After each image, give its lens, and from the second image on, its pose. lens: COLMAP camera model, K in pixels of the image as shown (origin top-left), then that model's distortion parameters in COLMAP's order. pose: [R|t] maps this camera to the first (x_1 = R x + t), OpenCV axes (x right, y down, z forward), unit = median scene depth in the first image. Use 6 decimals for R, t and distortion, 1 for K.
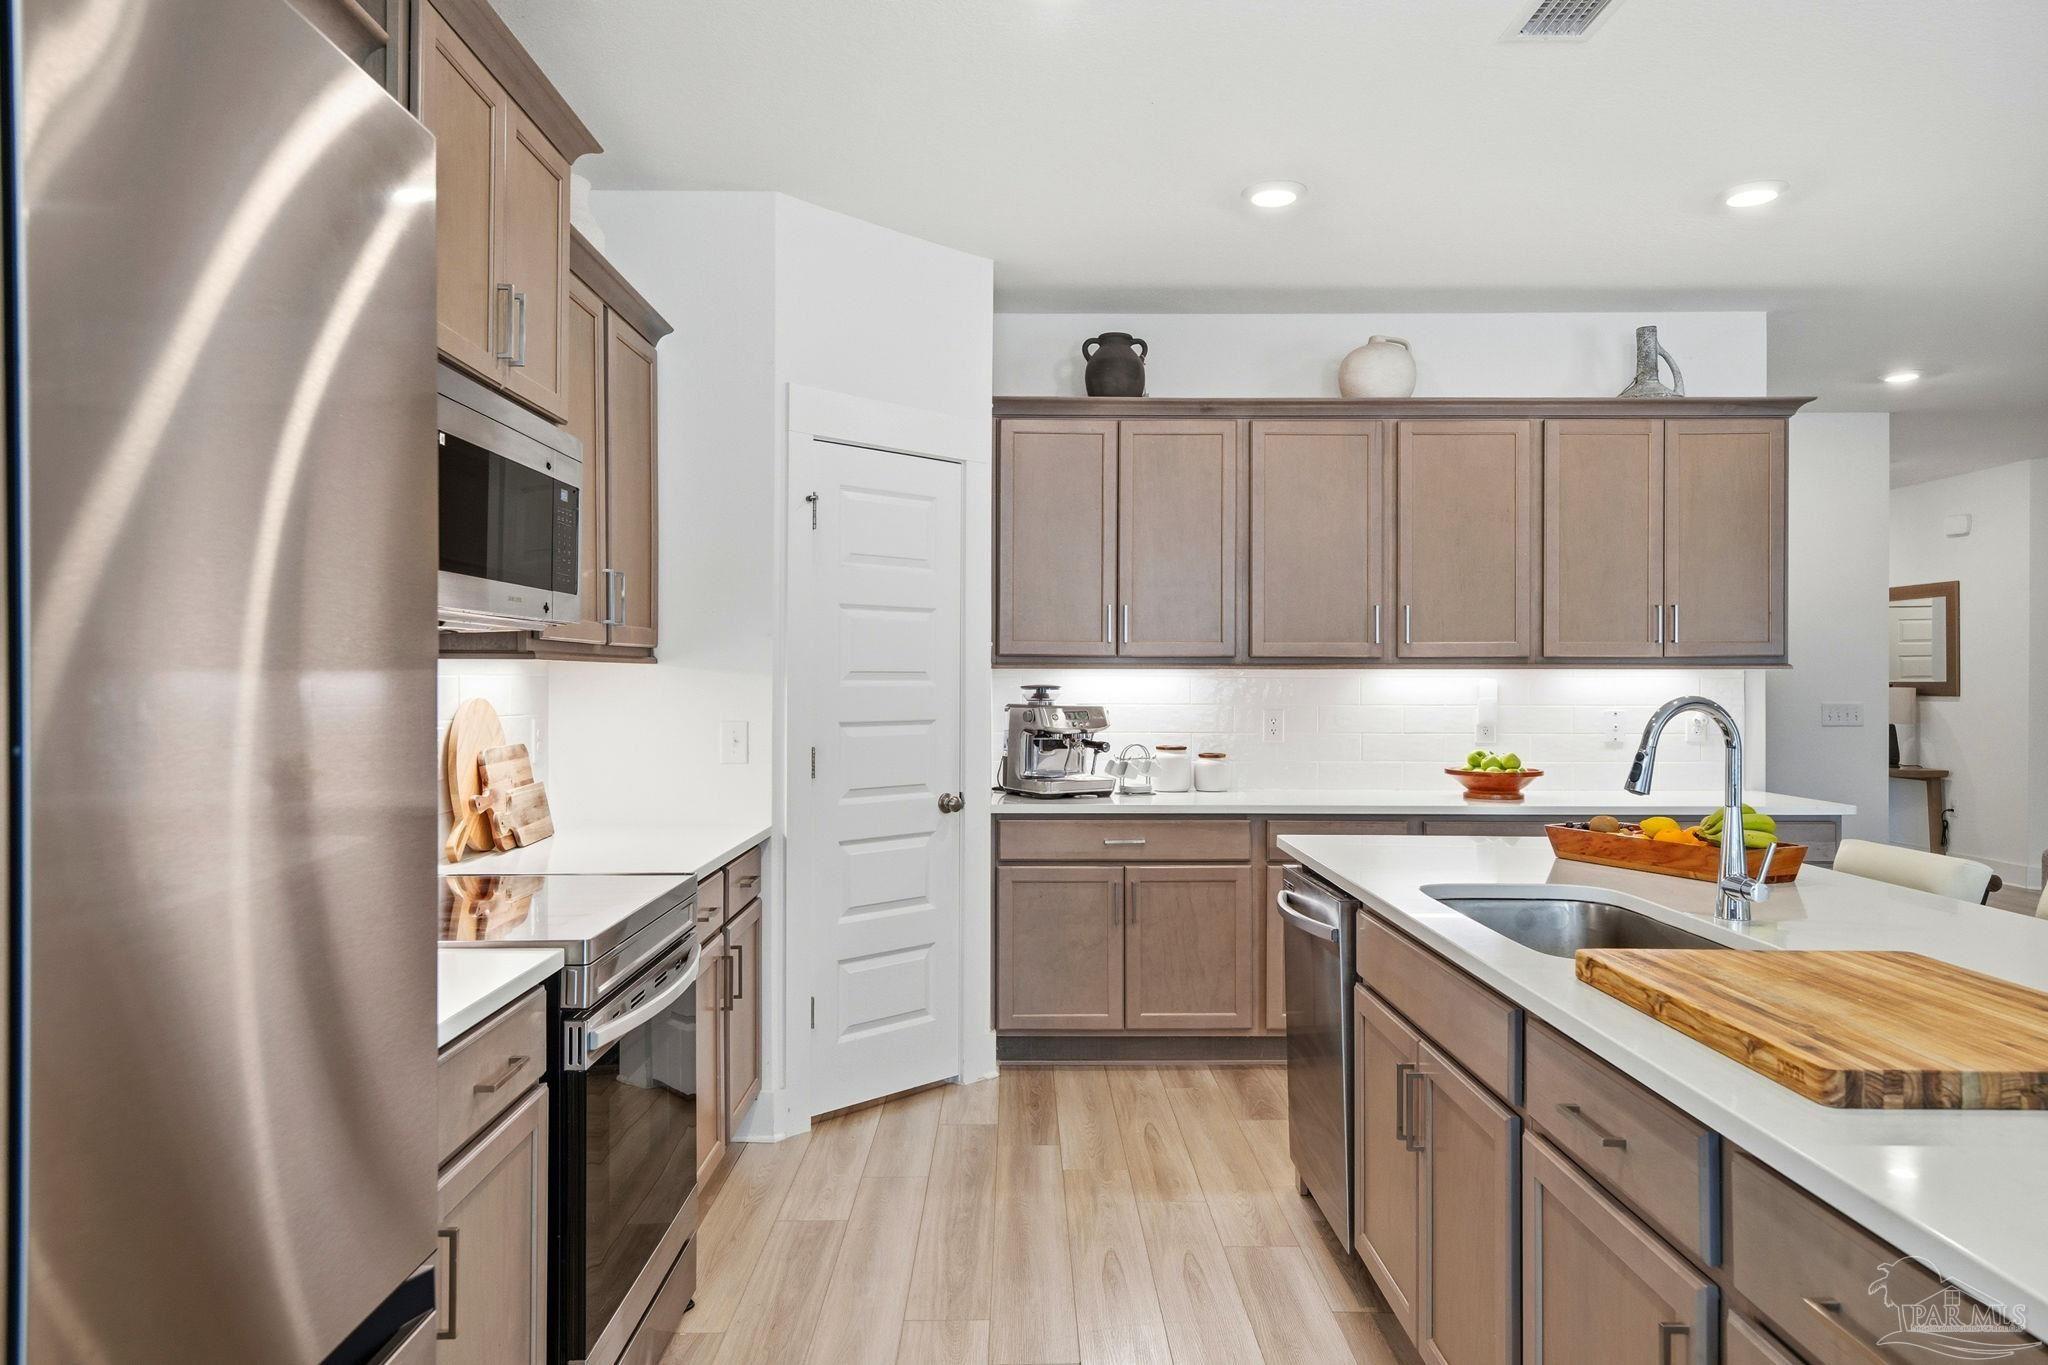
lens RADIAL K [[1137.4, 0, 1024.0], [0, 1137.4, 682.5], [0, 0, 1]] dist [-0.001762, -0.000932]
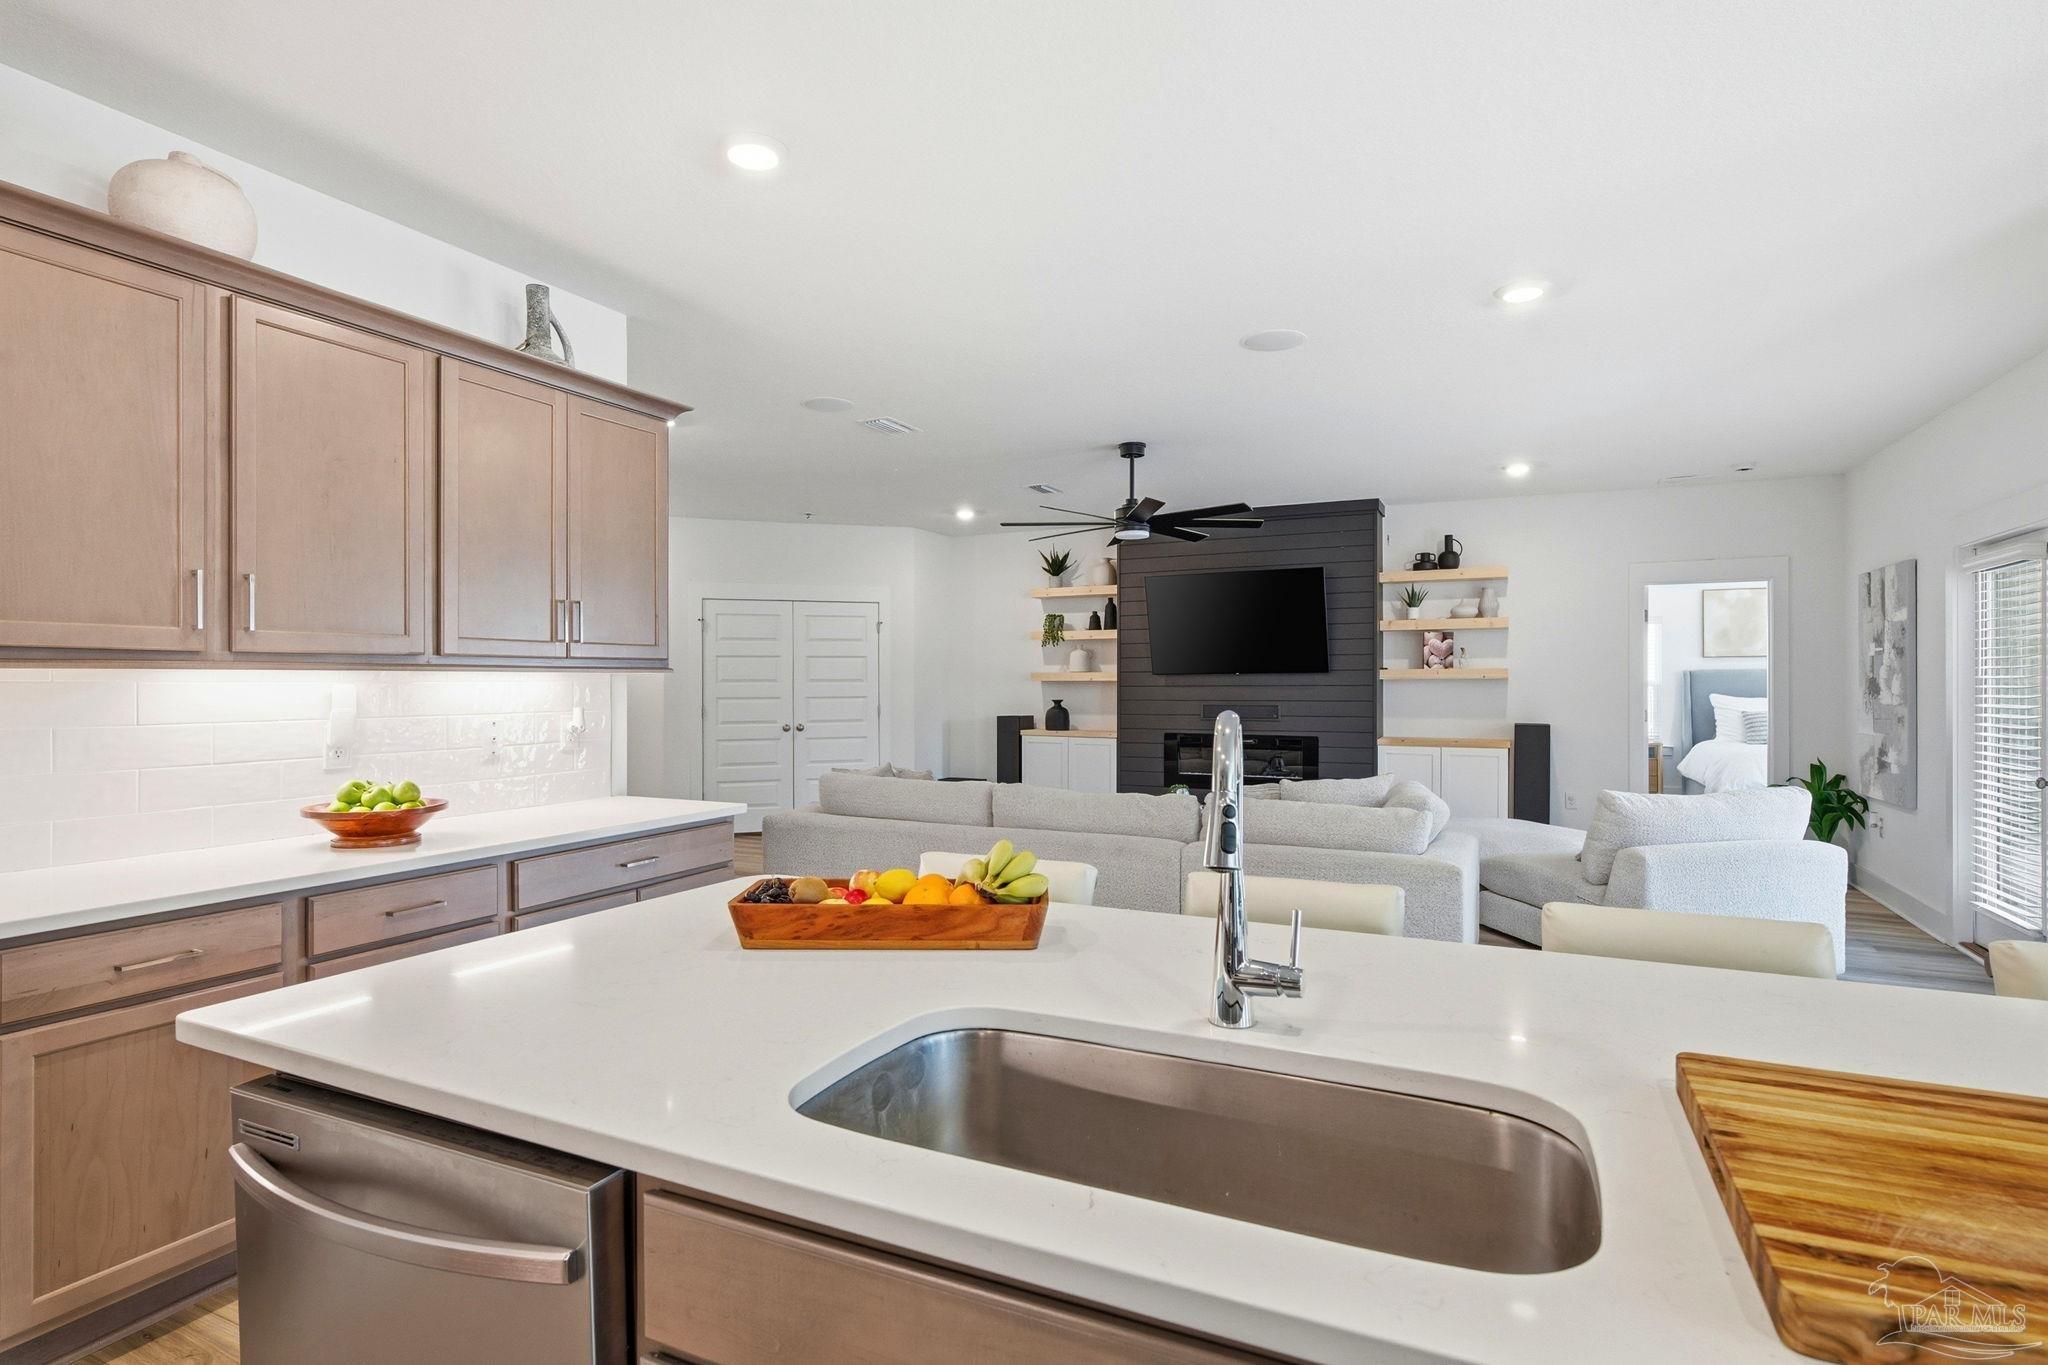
lens RADIAL K [[1027.0, 0, 1024.0], [0, 1027.0, 682.5], [0, 0, 1]] dist [-0.002990, -0.000469]
pose [[0.435344, -0.001013, 0.900264, -0.006630], [0.003757, 0.999993, -0.000692, -0.002312], [-0.900256, 0.003684, 0.435344, 0.326497]]
